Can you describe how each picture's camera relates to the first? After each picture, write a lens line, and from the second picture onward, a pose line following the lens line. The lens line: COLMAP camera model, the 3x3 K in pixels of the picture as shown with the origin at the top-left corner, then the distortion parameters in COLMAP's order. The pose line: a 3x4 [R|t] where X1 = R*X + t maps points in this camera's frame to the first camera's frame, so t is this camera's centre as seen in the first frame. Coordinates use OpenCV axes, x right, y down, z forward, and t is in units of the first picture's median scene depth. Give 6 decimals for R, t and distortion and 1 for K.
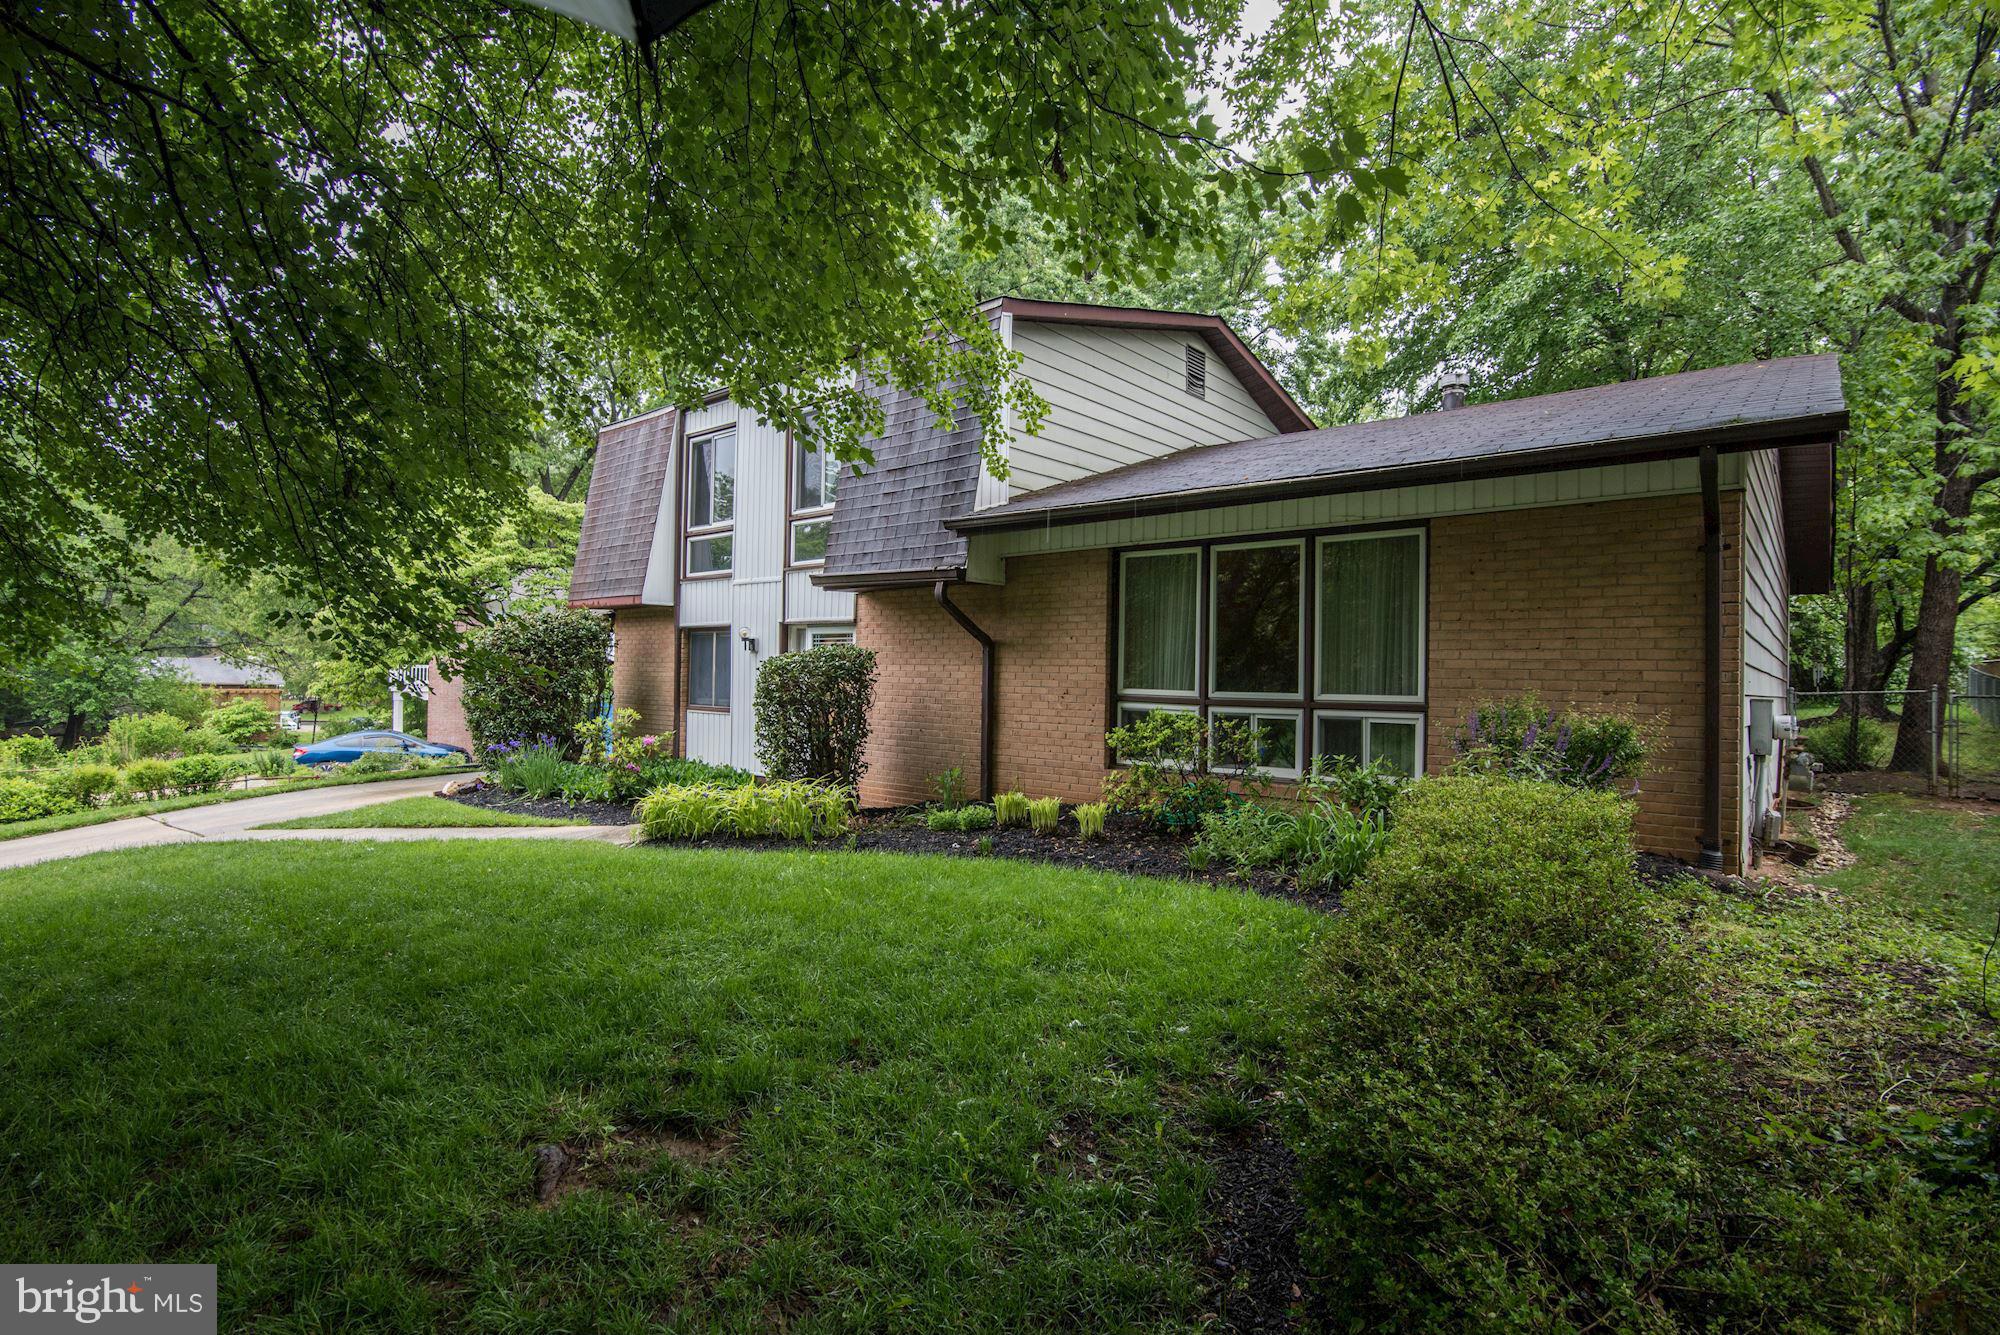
lens RADIAL K [[987.1, 0, 997.3], [0, 987.1, 675.1], [0, 0, 1]] dist [-0.003257, -0.001518]
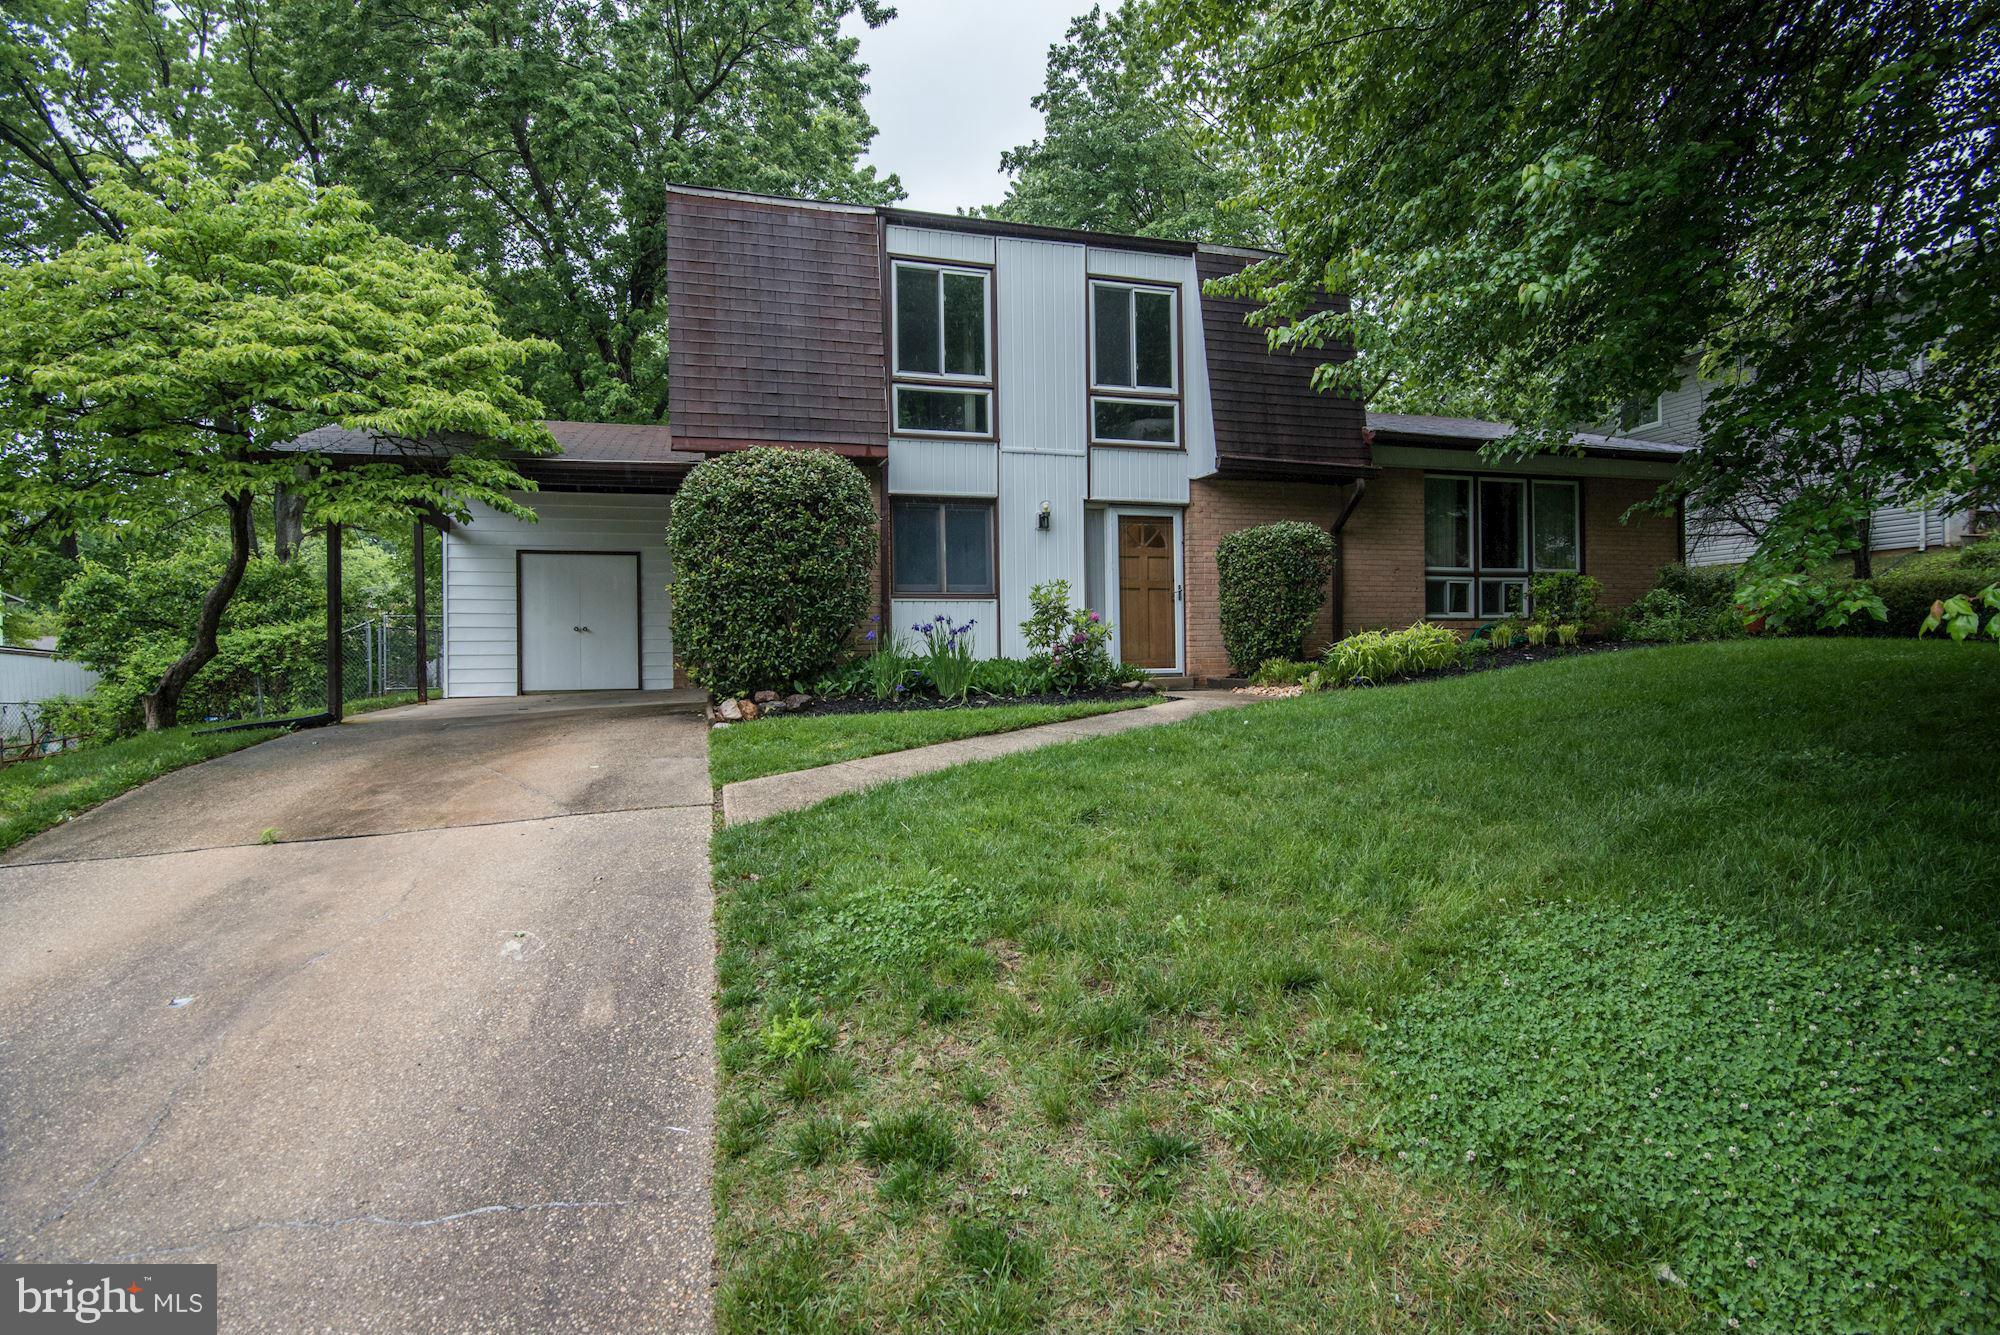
lens RADIAL K [[987.1, 0, 997.3], [0, 987.1, 675.1], [0, 0, 1]] dist [-0.003257, -0.001518]
pose [[0.511951, -0.075433, 0.855696, -1.121678], [0.009048, 0.996555, 0.082437, 0.038707], [-0.858967, -0.034462, 0.510870, 0.577978]]
